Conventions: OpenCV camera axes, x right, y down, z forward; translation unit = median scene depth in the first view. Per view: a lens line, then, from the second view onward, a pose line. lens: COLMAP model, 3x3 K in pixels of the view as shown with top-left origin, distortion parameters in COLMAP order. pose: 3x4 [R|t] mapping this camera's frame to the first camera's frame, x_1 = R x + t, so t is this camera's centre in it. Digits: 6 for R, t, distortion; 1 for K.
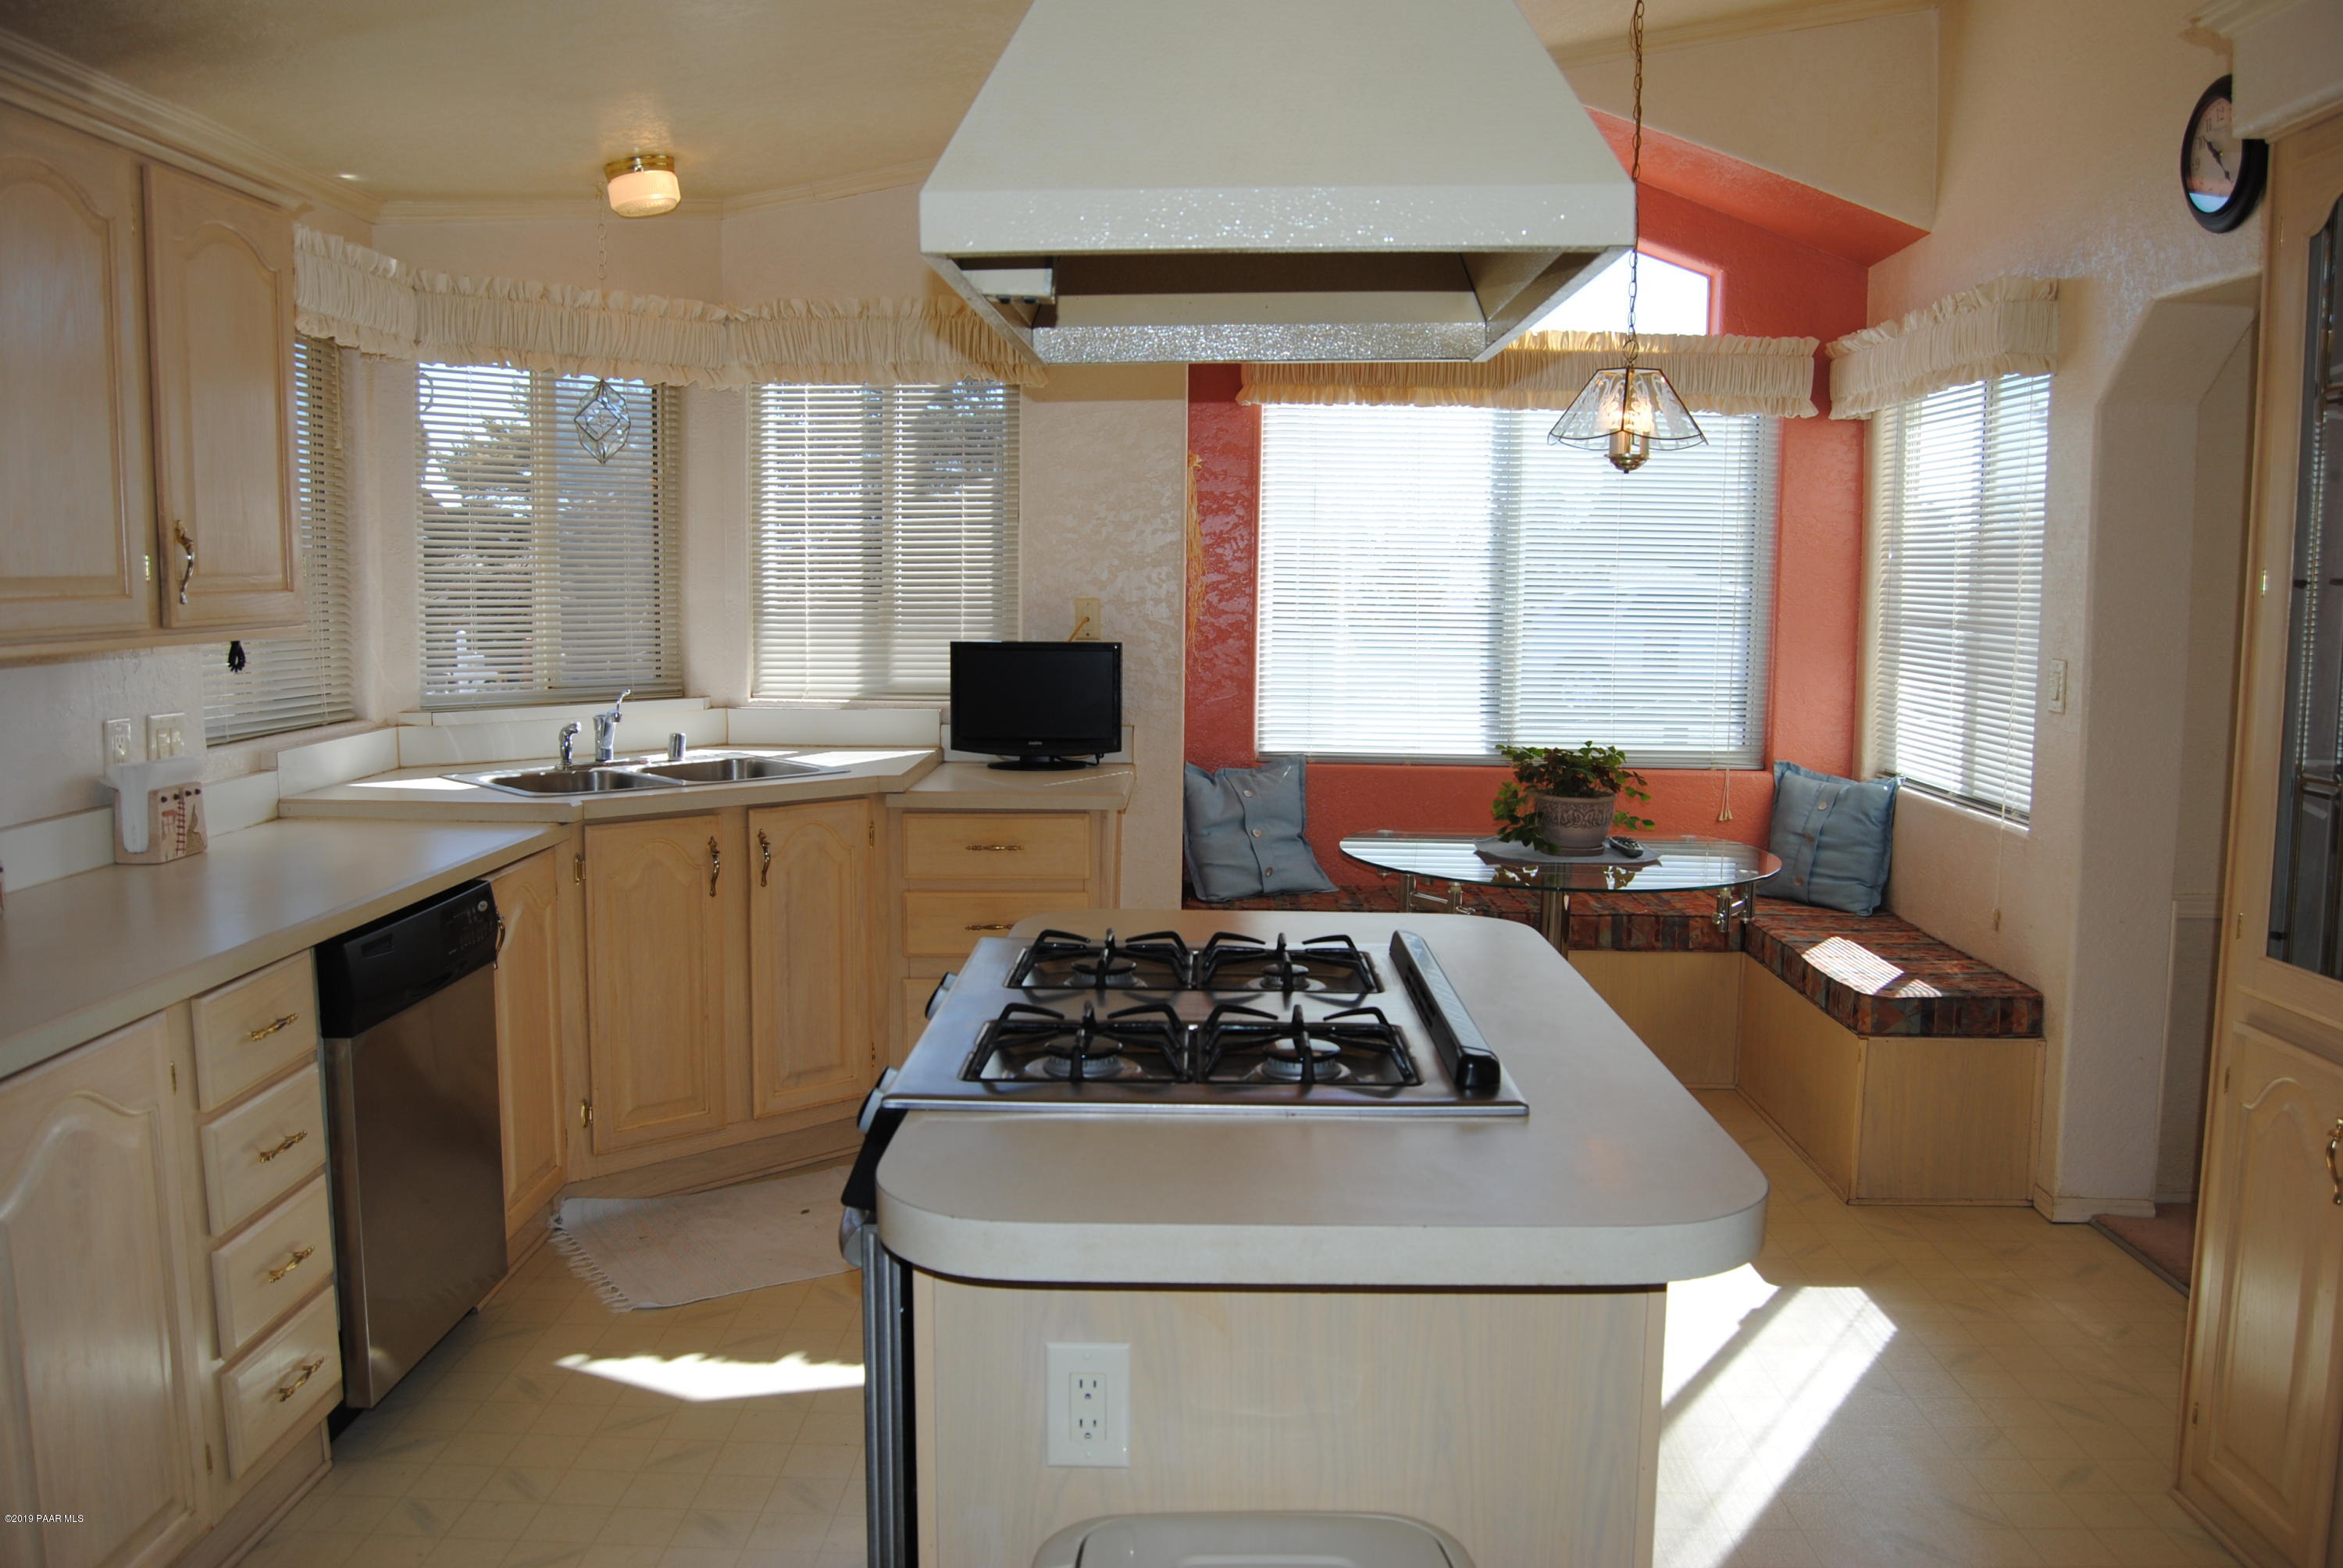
lens RADIAL K [[1842.8, 0, 1171.8], [0, 1842.8, 782.6], [0, 0, 1]] dist [-0.093875, 0.036865]
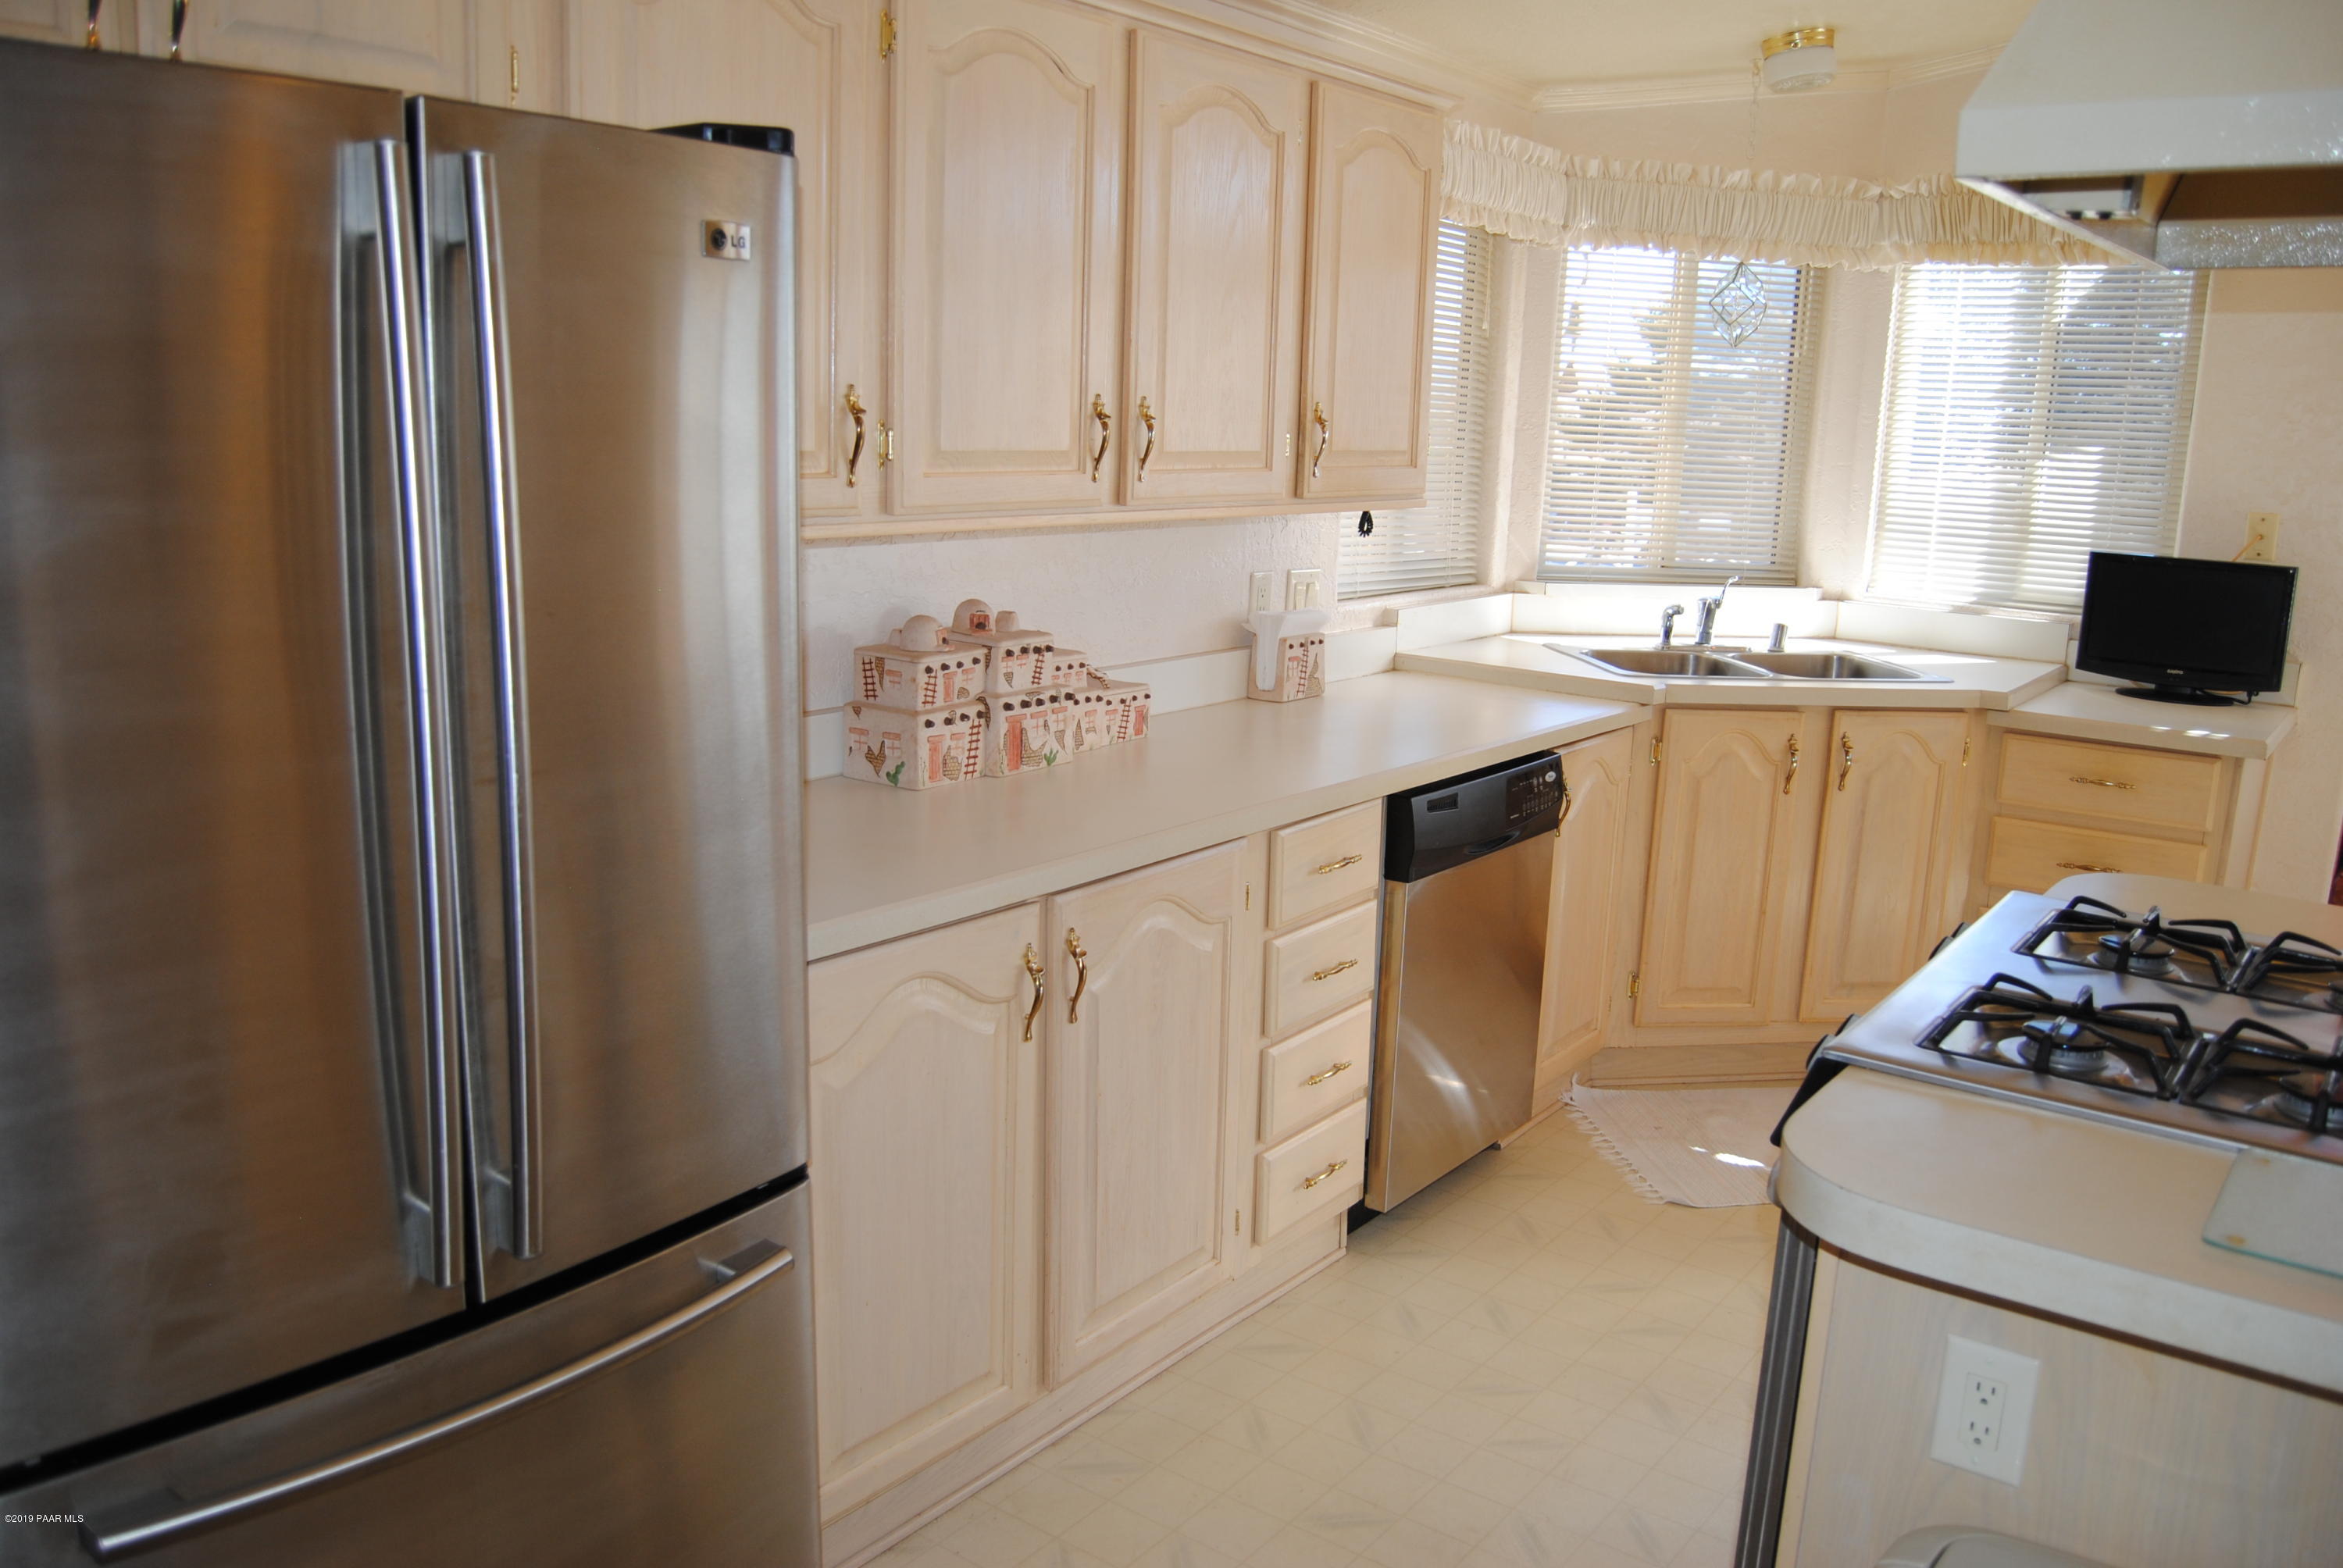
lens RADIAL K [[1842.8, 0, 1171.7], [0, 1842.8, 786.1], [0, 0, 1]] dist [-0.093875, 0.036865]
pose [[0.811689, 0.138698, -0.567383, 0.038052], [-0.094336, 0.989774, 0.106997, -0.015797], [0.576421, -0.033323, 0.816473, 0.002519]]
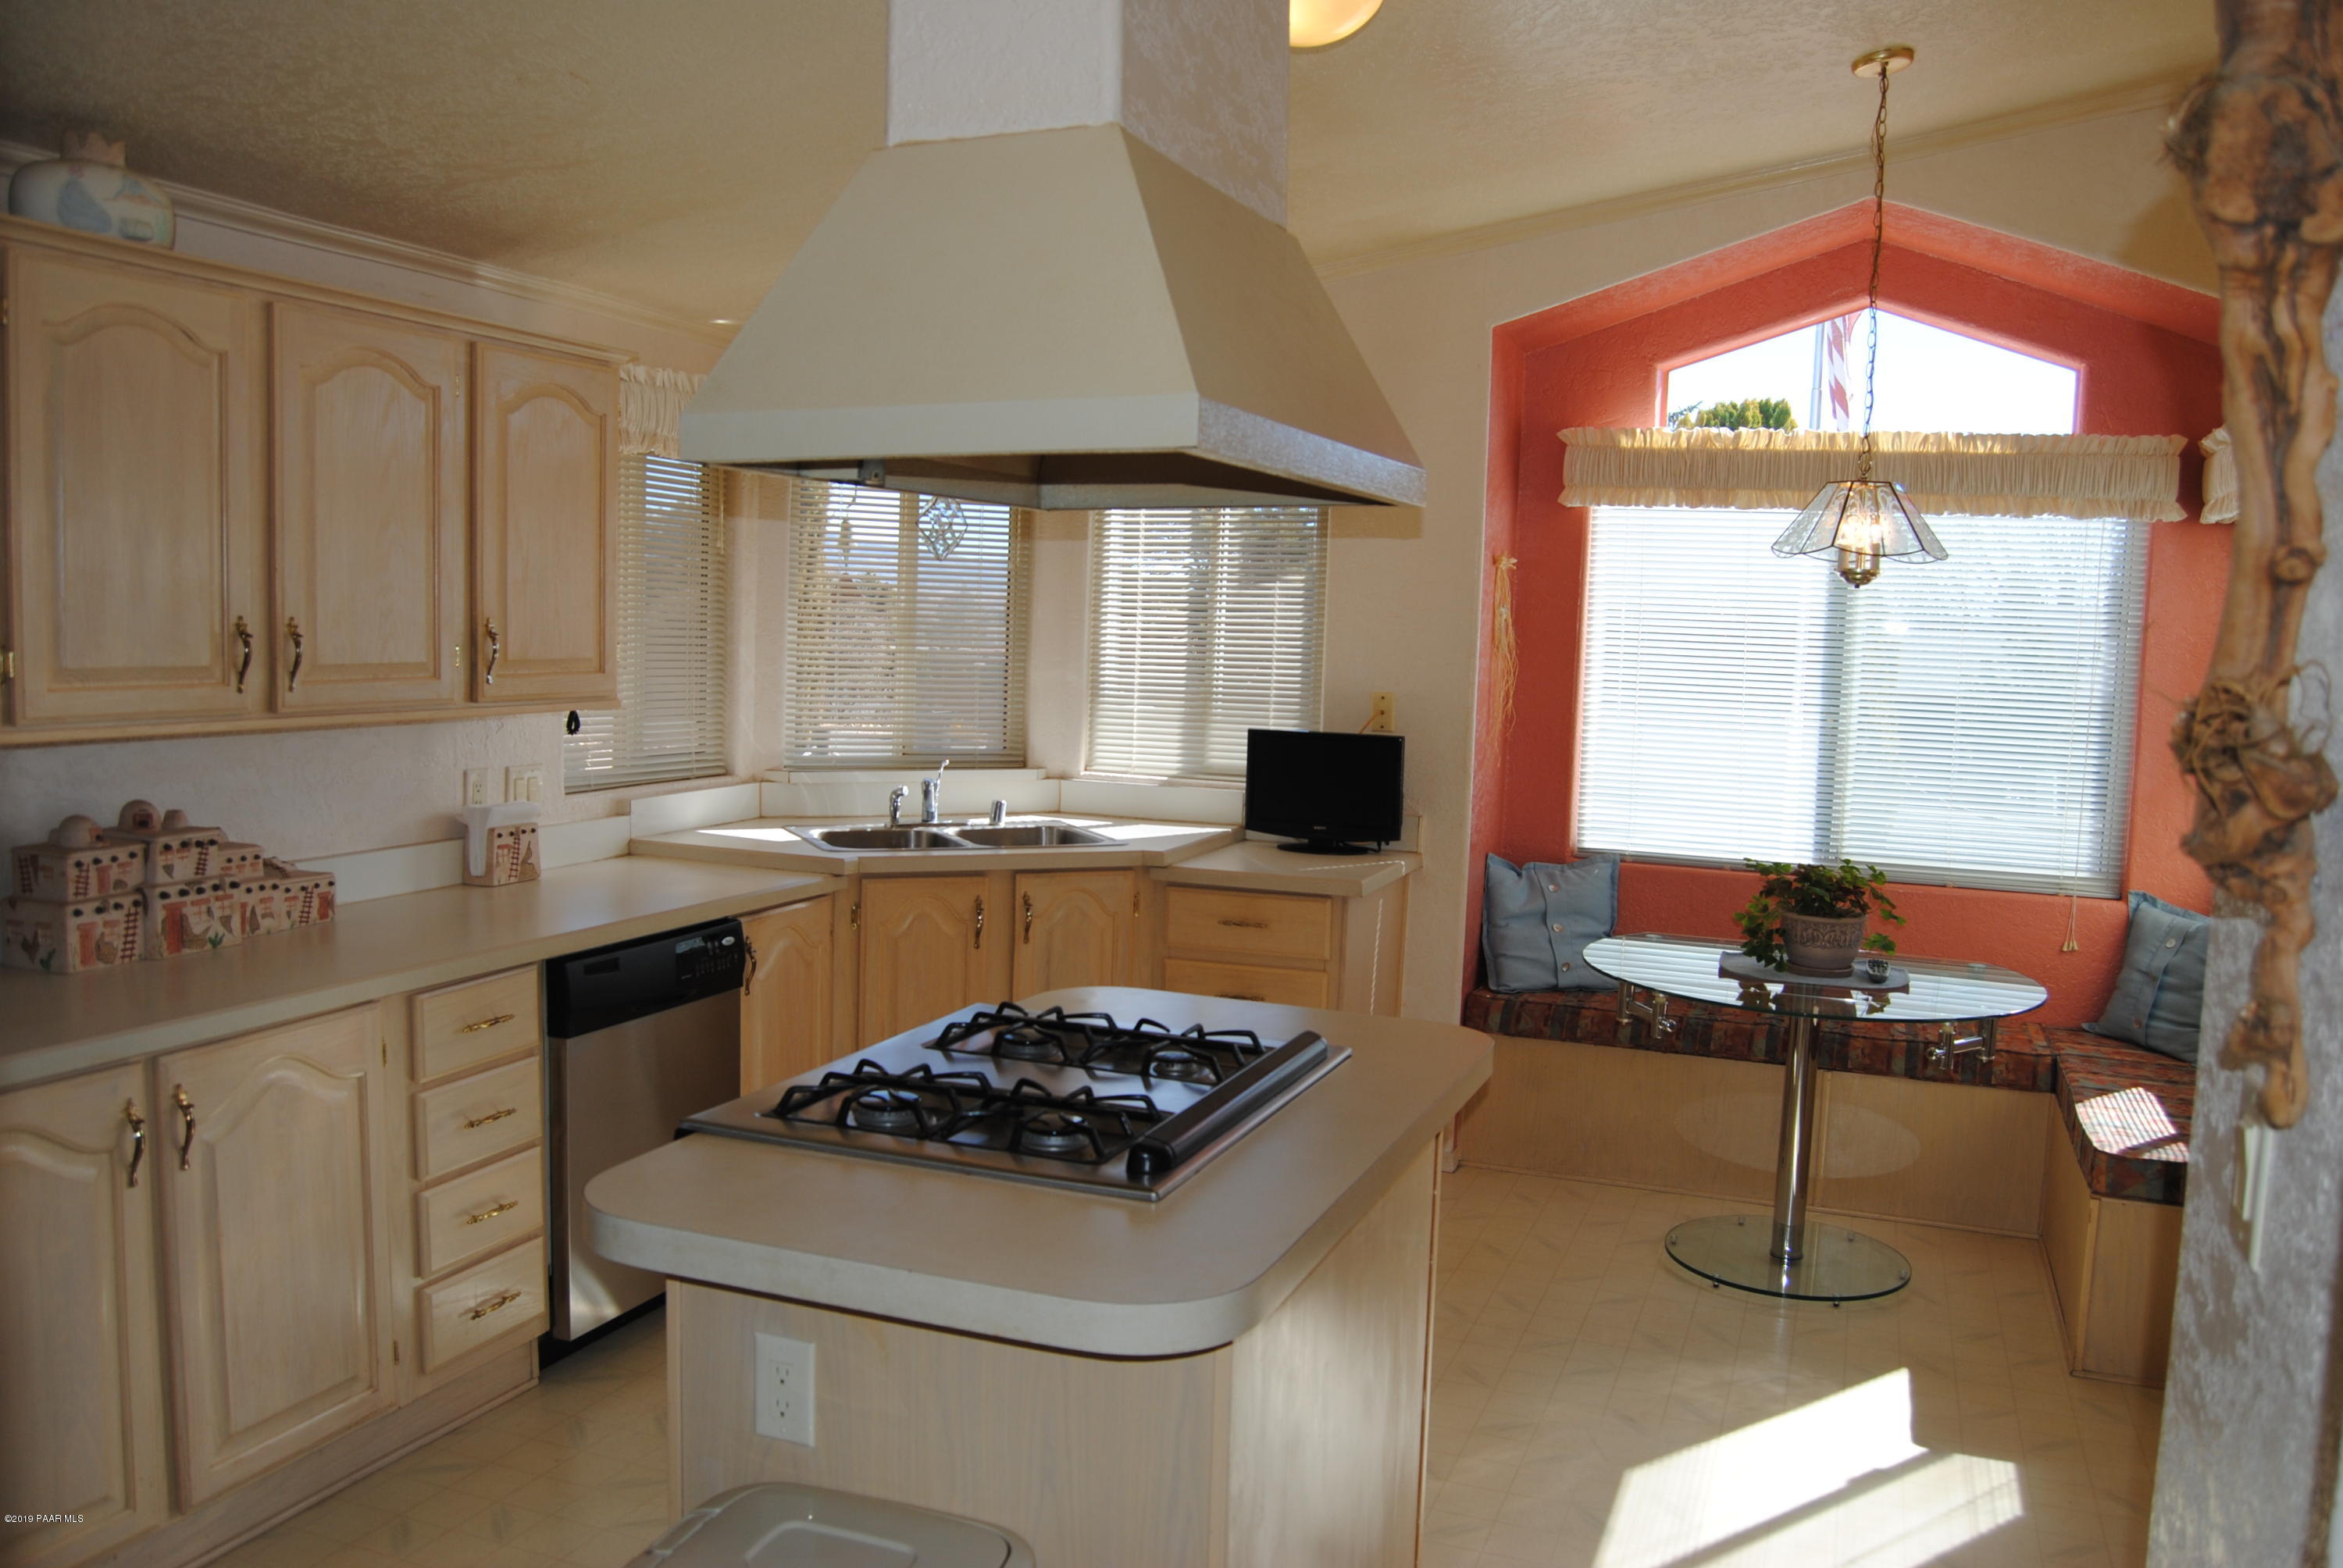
lens RADIAL K [[1842.8, 0, 1166.8], [0, 1842.8, 783.3], [0, 0, 1]] dist [-0.093875, 0.036865]
pose [[0.939495, 0.050700, -0.338791, 0.233093], [-0.061617, 0.997867, -0.021539, -0.021630], [0.336976, 0.041111, 0.940615, -0.030952]]
